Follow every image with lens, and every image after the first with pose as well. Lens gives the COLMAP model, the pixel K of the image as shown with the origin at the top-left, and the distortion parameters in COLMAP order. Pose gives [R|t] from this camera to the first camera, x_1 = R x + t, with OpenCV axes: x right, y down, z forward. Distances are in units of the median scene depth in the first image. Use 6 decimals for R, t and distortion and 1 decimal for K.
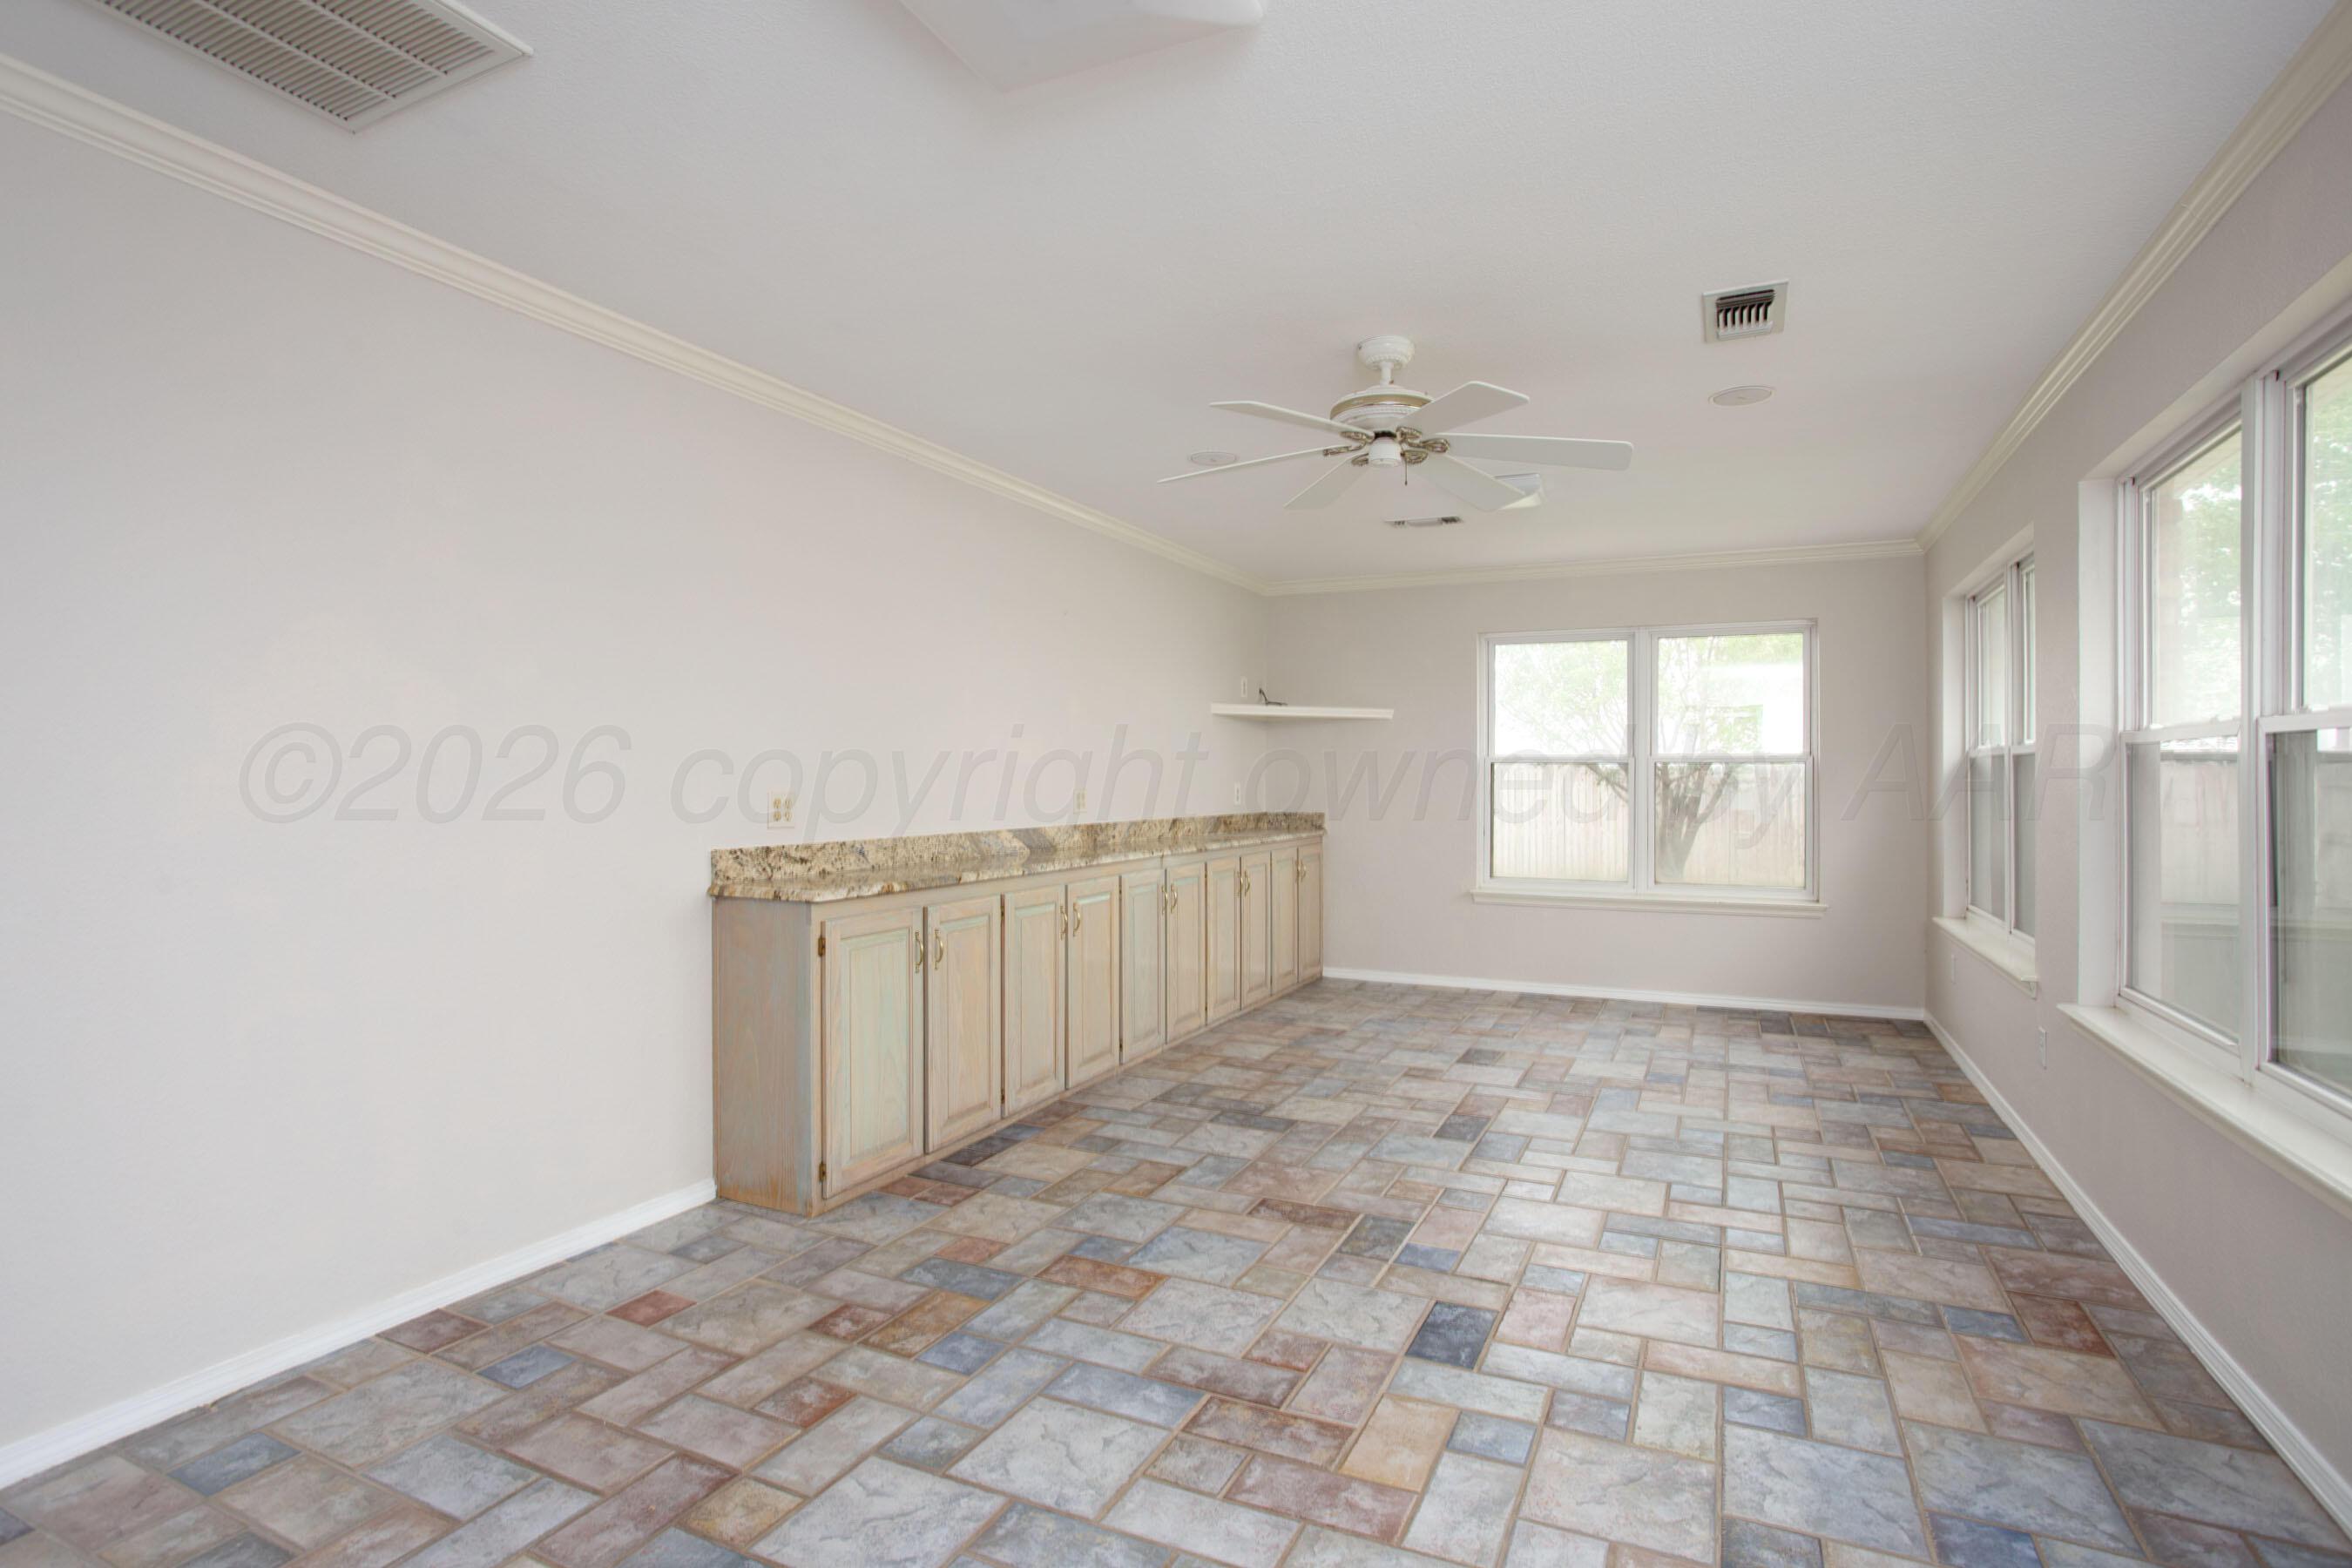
lens RADIAL K [[1149.3, 0, 1184.5], [0, 1149.3, 786.8], [0, 0, 1]] dist [-0.068566, 0.014491]
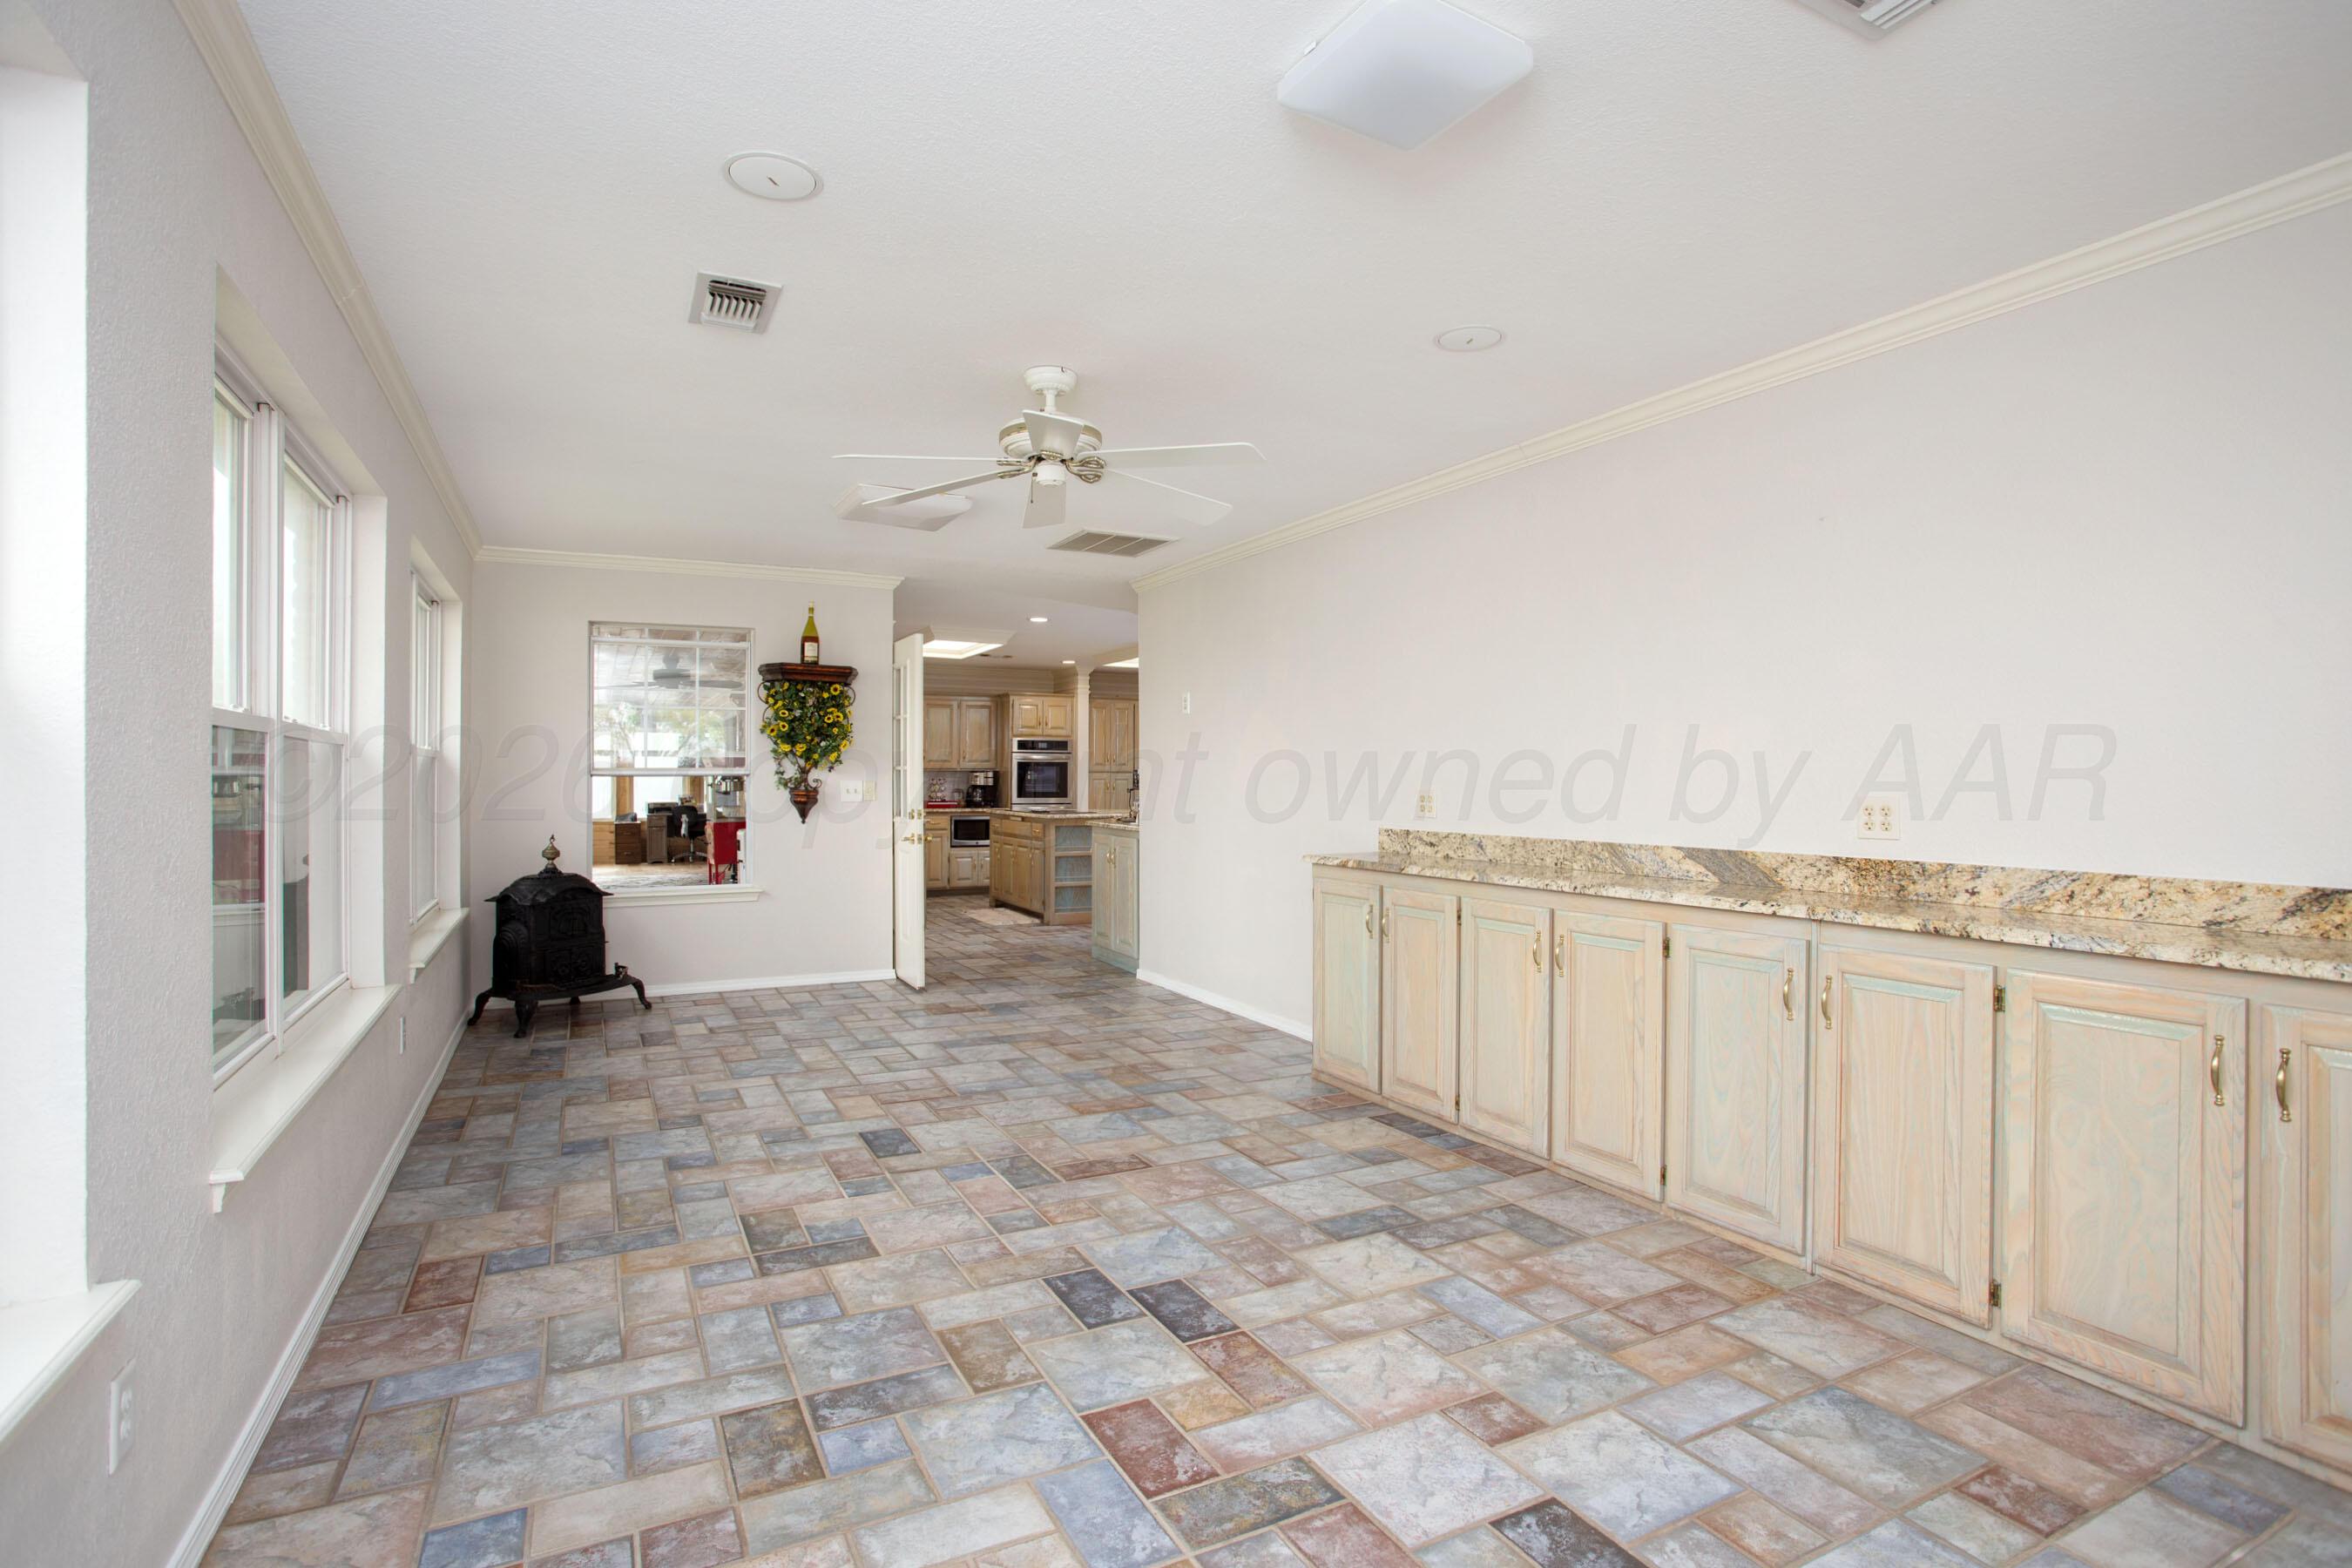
lens RADIAL K [[1149.3, 0, 1182.6], [0, 1149.3, 783.1], [0, 0, 1]] dist [-0.068566, 0.014491]
pose [[-0.596831, 0.001791, -0.802365, 0.874865], [-0.004614, 0.999973, 0.005664, -0.009888], [0.802354, 0.007083, -0.596807, 1.579115]]
